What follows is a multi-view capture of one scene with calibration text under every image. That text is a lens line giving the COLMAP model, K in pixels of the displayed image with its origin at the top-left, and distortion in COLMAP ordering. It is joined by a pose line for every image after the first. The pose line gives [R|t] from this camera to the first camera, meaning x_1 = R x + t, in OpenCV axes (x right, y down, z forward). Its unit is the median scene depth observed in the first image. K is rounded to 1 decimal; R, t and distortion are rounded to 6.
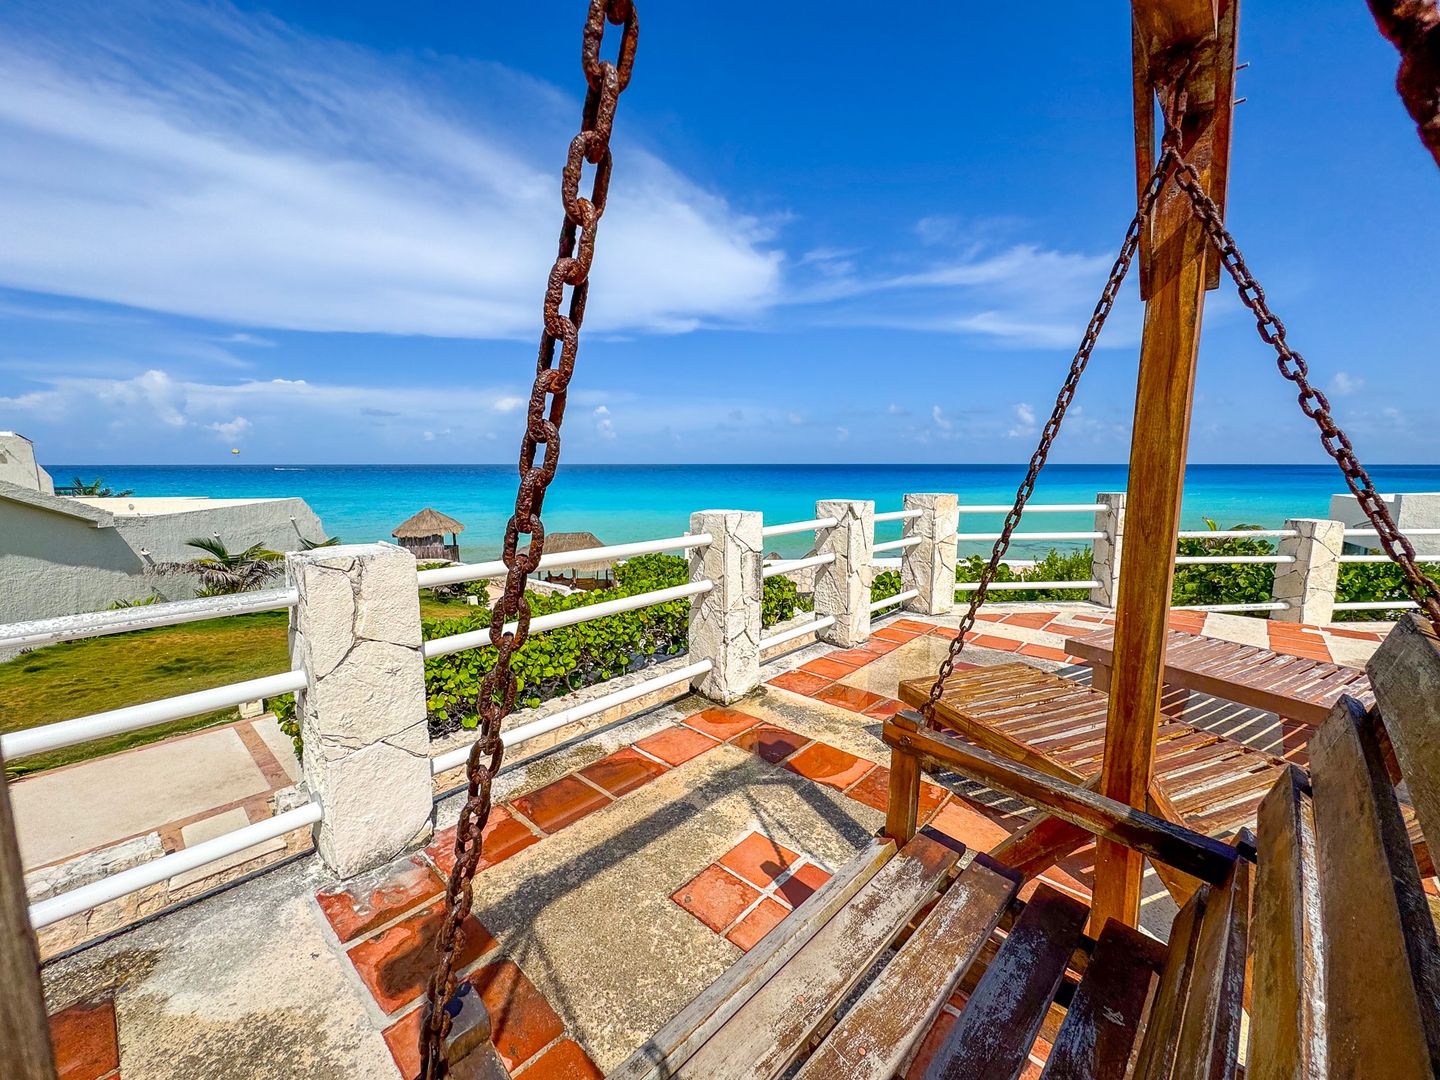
lens RADIAL K [[573.1, 0, 720.0], [0, 573.1, 540.0], [0, 0, 1]] dist [-0.001713, -0.000233]
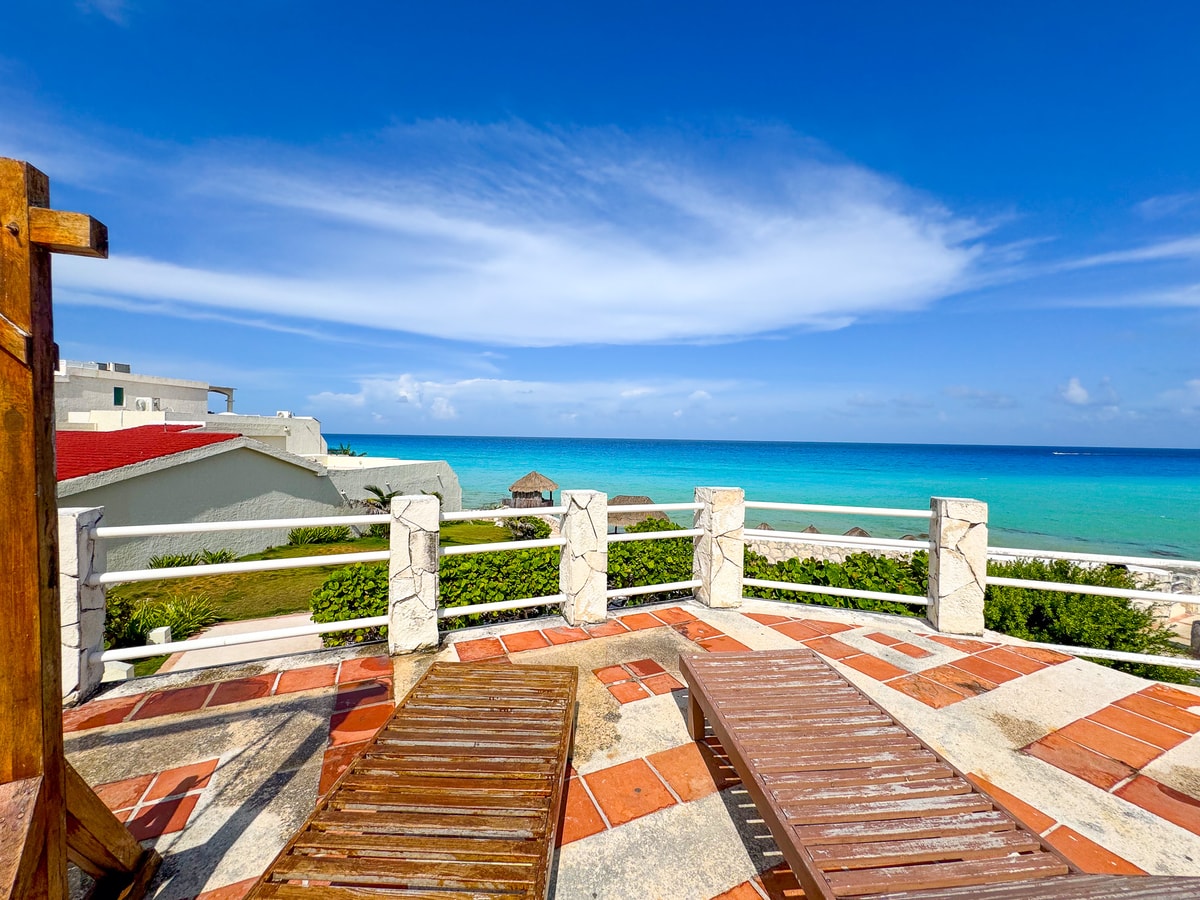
lens RADIAL K [[477.6, 0, 600.0], [0, 477.6, 450.0], [0, 0, 1]] dist [-0.001713, -0.000233]
pose [[0.921066, 0.026081, -0.388532, 0.507915], [-0.068588, 0.993021, -0.095938, -0.051481], [0.383319, 0.115014, 0.916427, 0.114658]]
